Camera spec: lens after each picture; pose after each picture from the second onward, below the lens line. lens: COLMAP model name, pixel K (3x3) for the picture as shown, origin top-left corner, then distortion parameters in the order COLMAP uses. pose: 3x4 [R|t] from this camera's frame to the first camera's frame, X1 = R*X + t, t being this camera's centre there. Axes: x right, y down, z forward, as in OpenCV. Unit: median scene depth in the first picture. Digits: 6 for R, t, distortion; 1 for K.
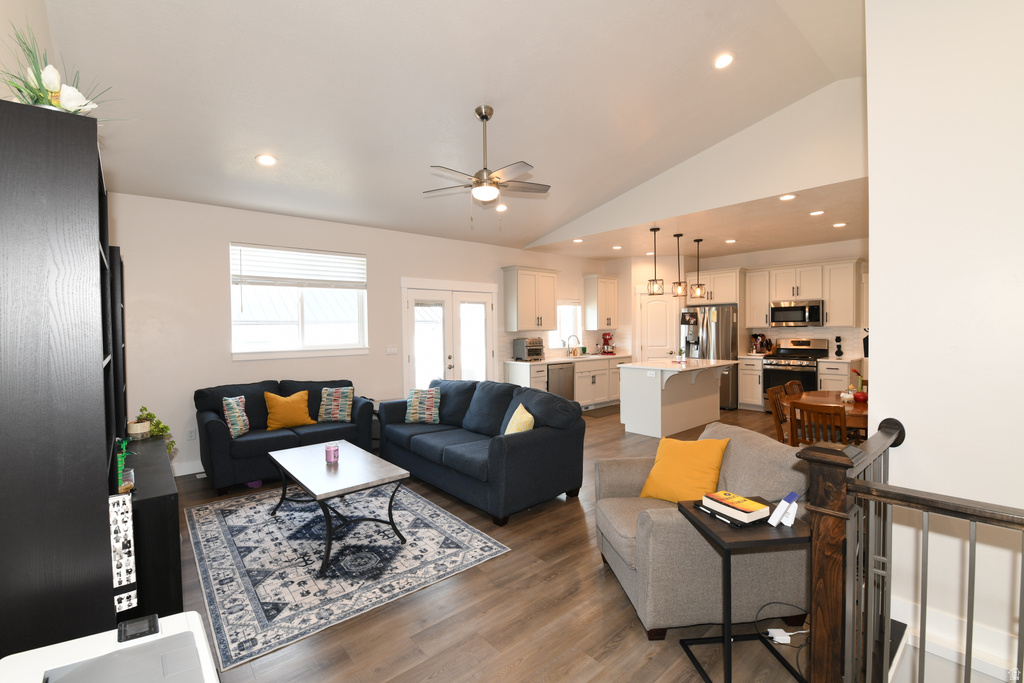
lens RADIAL K [[441.4, 0, 513.3], [0, 441.4, 336.2], [0, 0, 1]] dist [-0.003802, -0.009653]
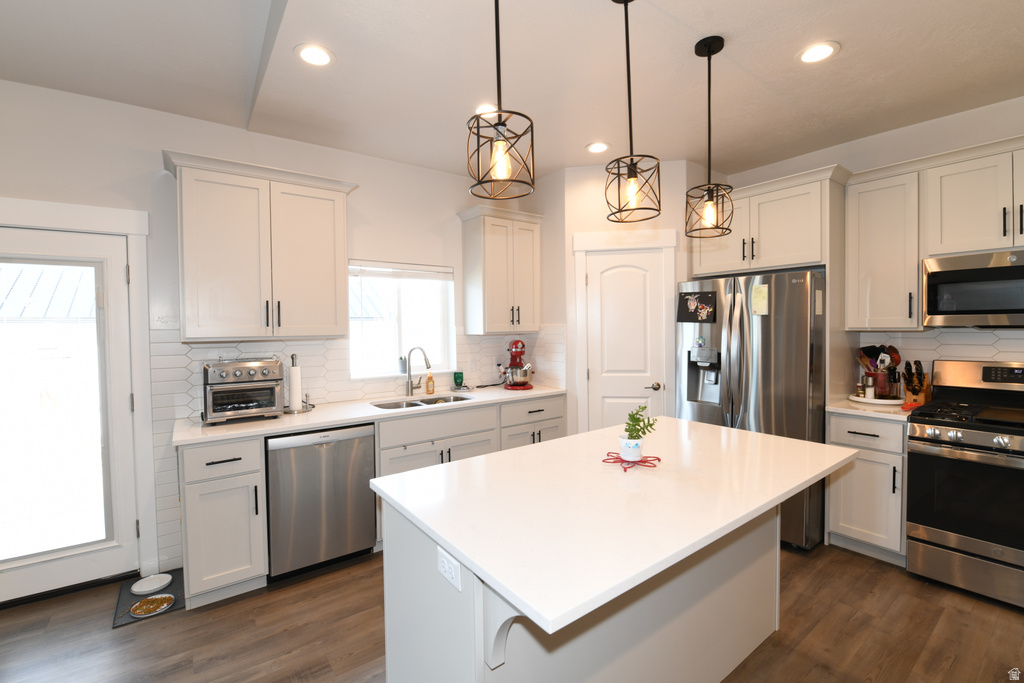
lens RADIAL K [[441.4, 0, 513.3], [0, 441.4, 336.2], [0, 0, 1]] dist [-0.003802, -0.009653]
pose [[0.997807, 0.000367, -0.066196, 0.262777], [0.000104, 0.999975, 0.007120, -0.016115], [0.066197, -0.007112, 0.997781, 0.595197]]
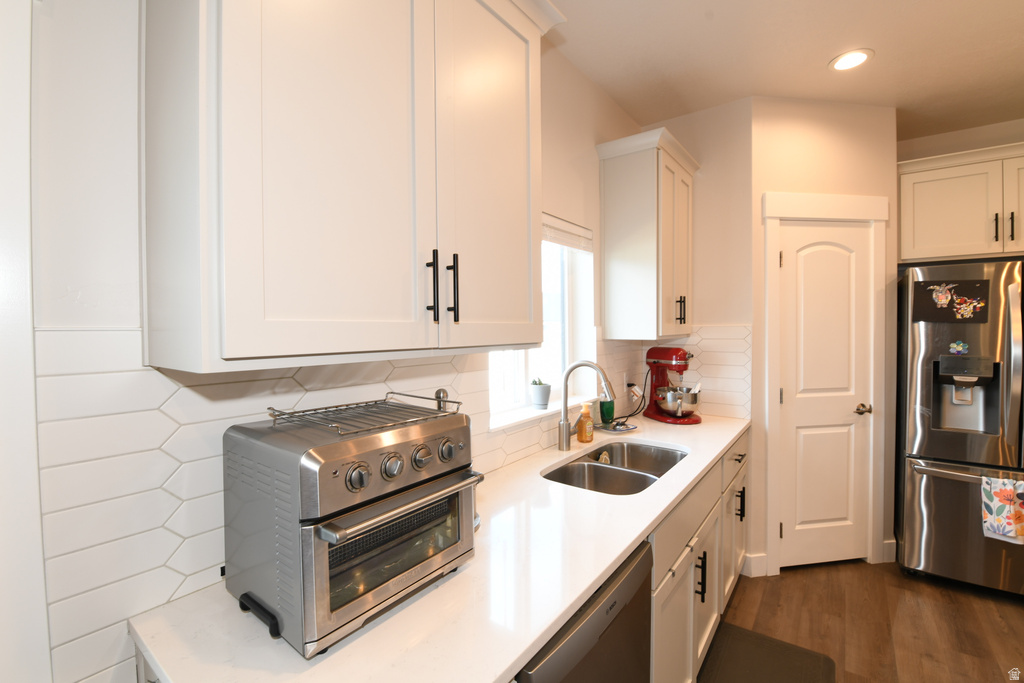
lens RADIAL K [[441.4, 0, 513.3], [0, 441.4, 336.2], [0, 0, 1]] dist [-0.003802, -0.009653]
pose [[0.974800, -0.003714, 0.223049, 0.045177], [0.003104, 0.999990, 0.003086, -0.018214], [-0.223059, -0.002316, 0.974802, 0.797072]]
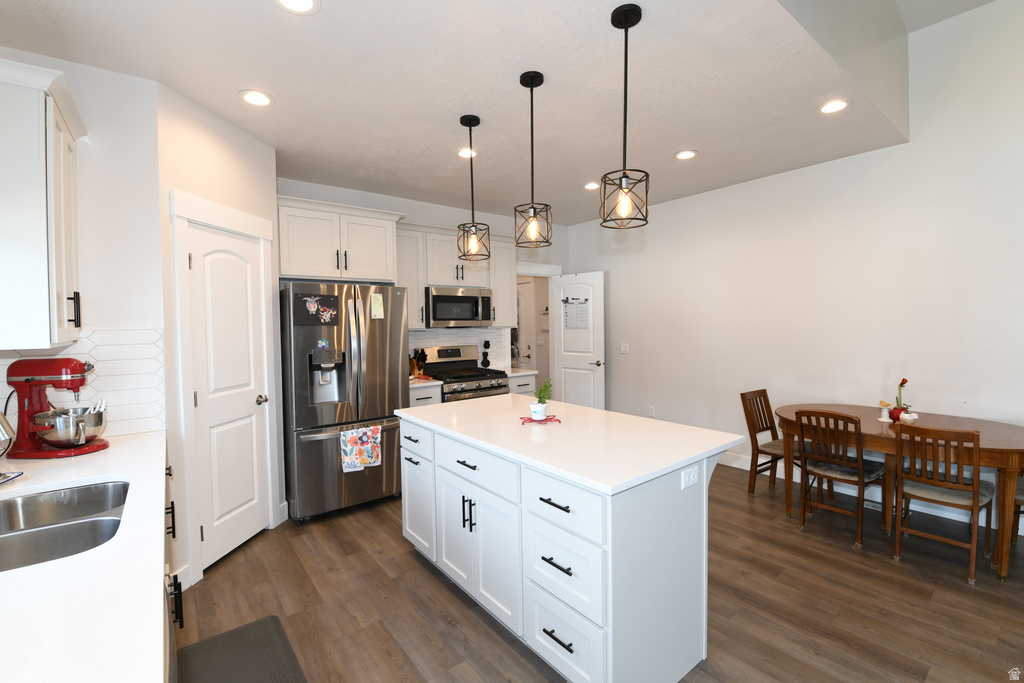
lens RADIAL K [[441.4, 0, 513.3], [0, 441.4, 336.2], [0, 0, 1]] dist [-0.003802, -0.009653]
pose [[0.037780, -0.021723, 0.999050, -0.001709], [0.028039, 0.999393, 0.020670, -0.018798], [-0.998893, 0.027232, 0.038366, 0.823328]]
